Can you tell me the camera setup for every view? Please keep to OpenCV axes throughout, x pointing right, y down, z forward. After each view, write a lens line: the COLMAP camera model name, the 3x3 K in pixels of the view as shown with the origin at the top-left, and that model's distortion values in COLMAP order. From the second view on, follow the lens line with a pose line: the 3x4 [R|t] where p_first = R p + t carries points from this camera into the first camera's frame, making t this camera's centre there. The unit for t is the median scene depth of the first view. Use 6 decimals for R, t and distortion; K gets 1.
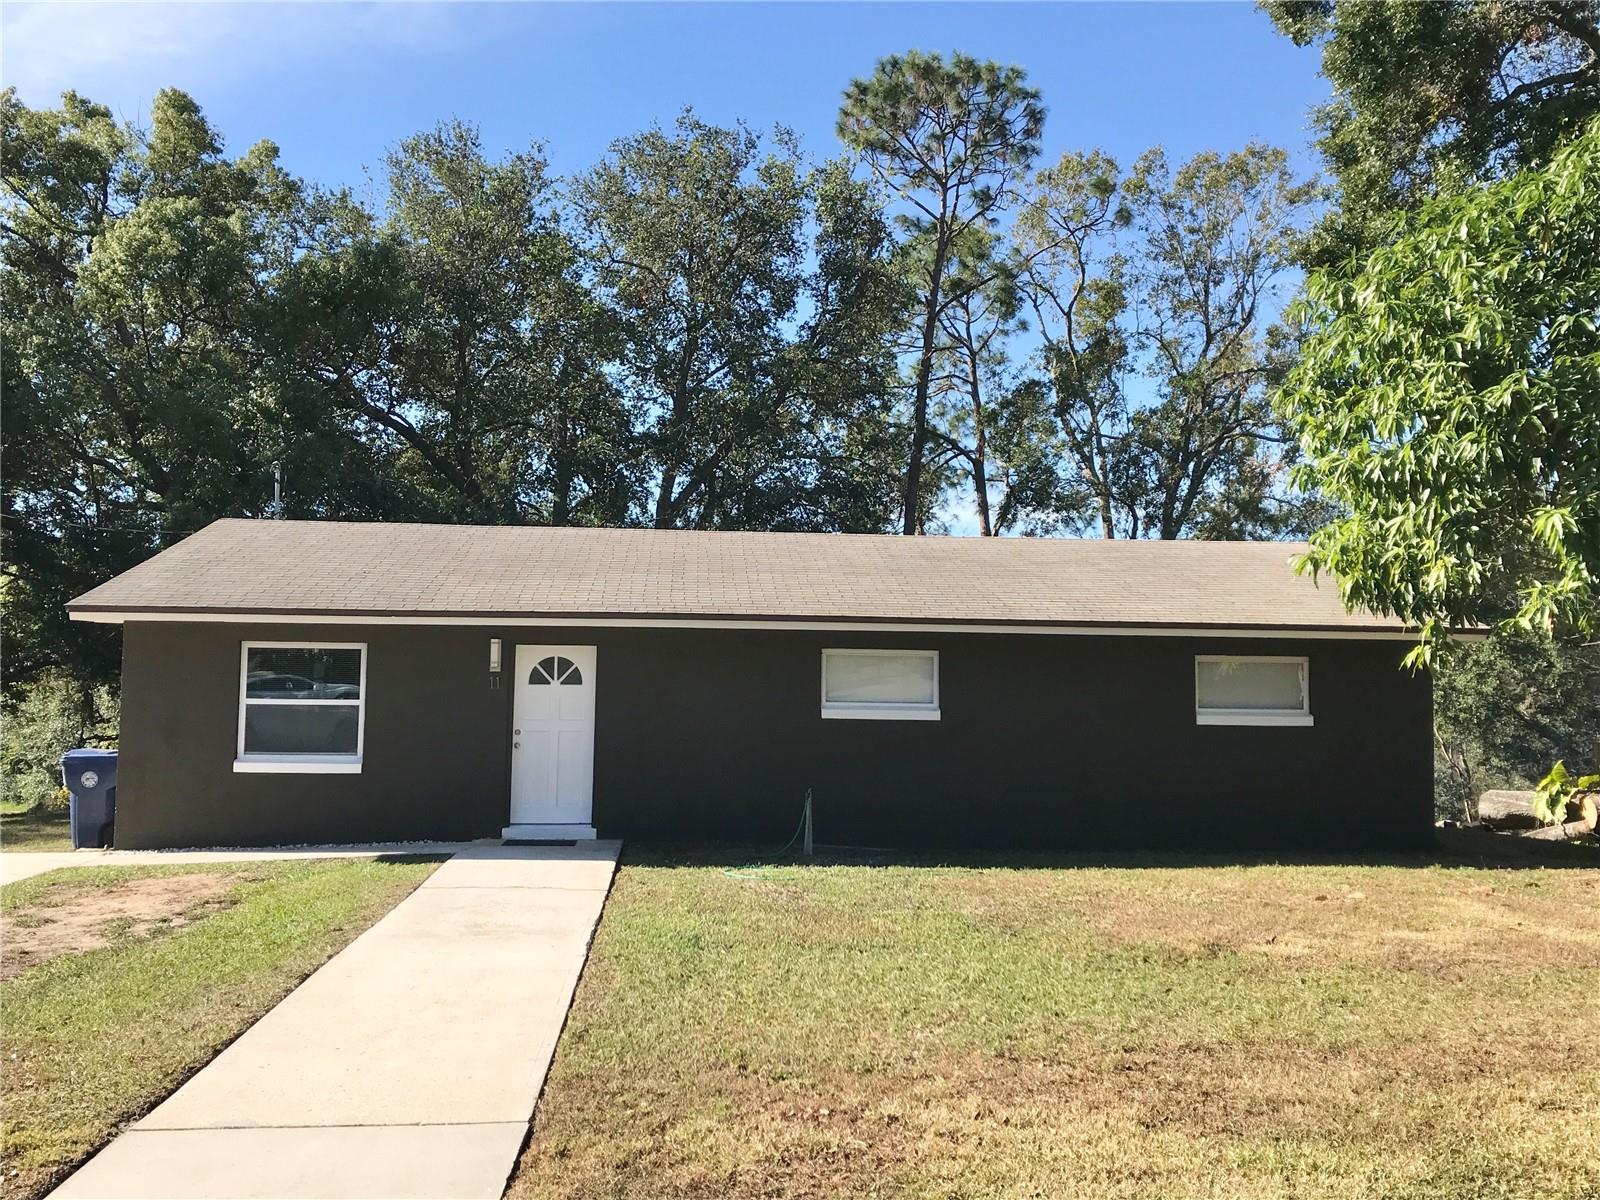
lens RADIAL K [[1312.4, 0, 804.3], [0, 1312.4, 592.8], [0, 0, 1]] dist [0.015101, -0.001909]
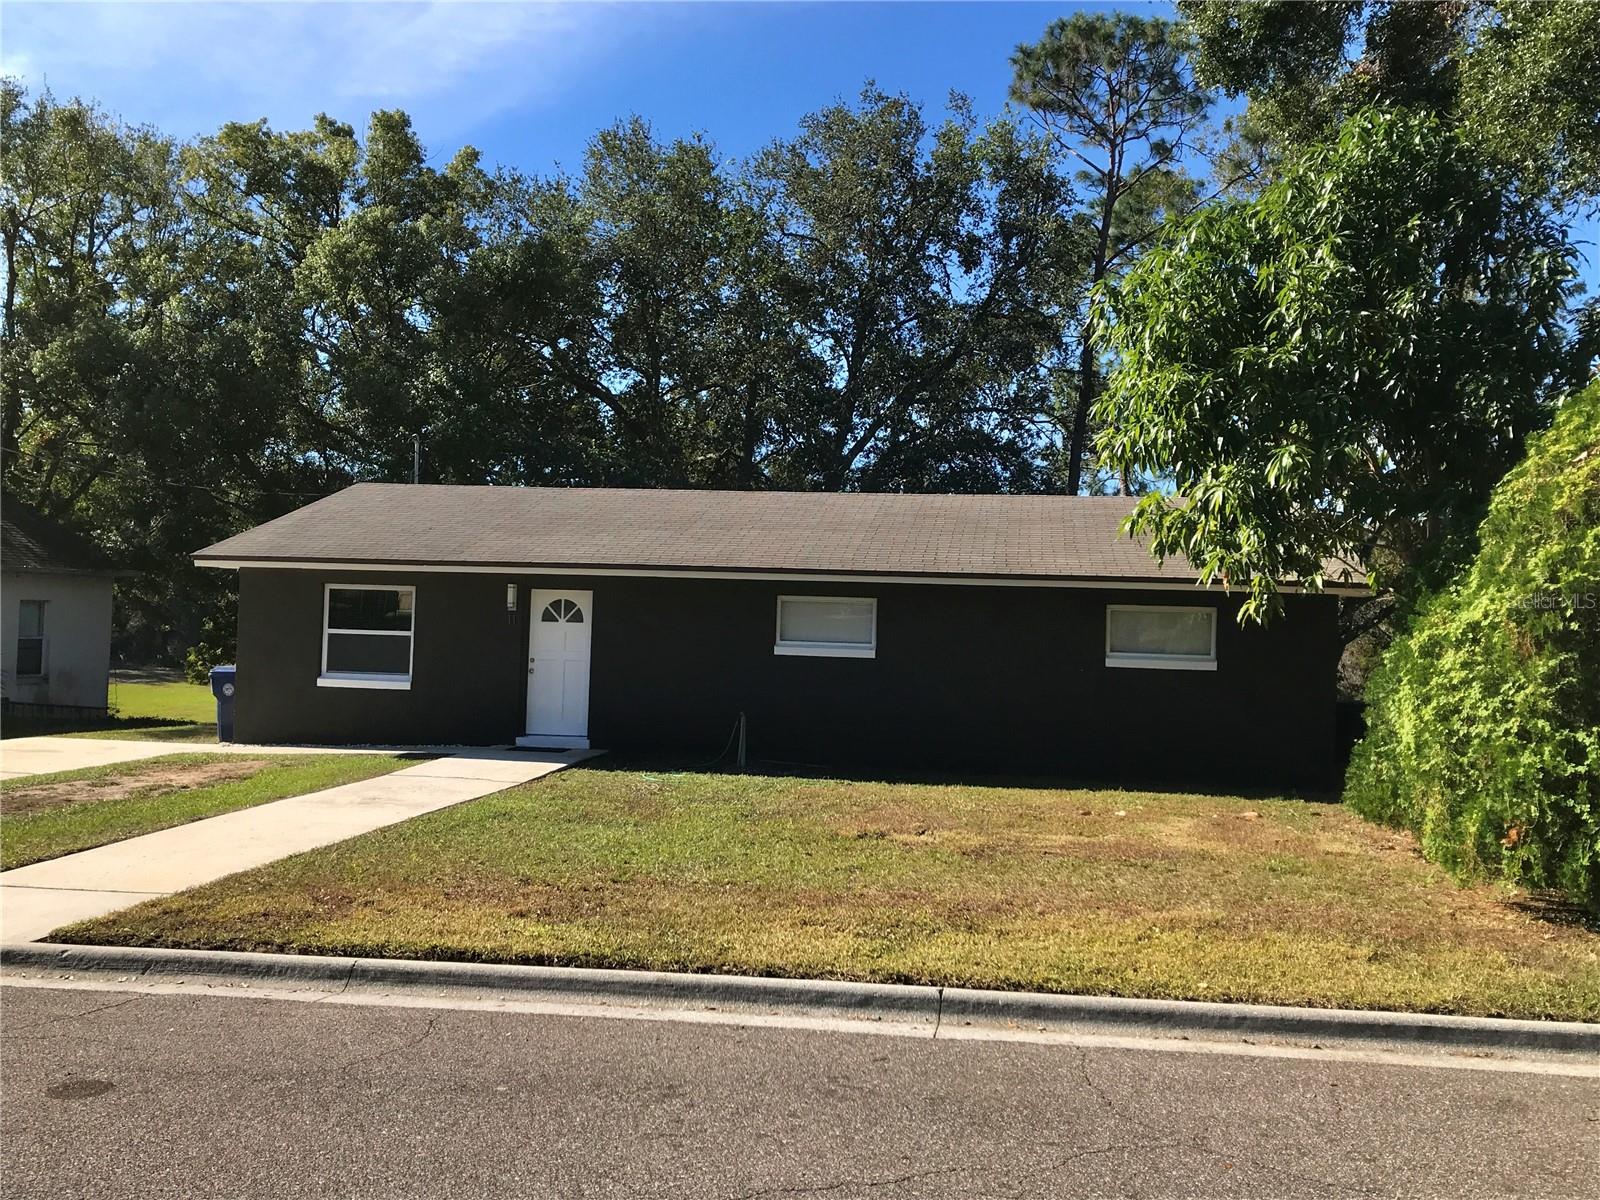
lens RADIAL K [[1293.8, 0, 823.6], [0, 1293.8, 584.1], [0, 0, 1]] dist [-0.005959, -0.012107]
pose [[0.979167, 0.009877, -0.202815, 0.277885], [-0.002550, 0.999336, 0.036357, -0.008861], [0.203039, -0.035082, 0.978542, -0.114726]]
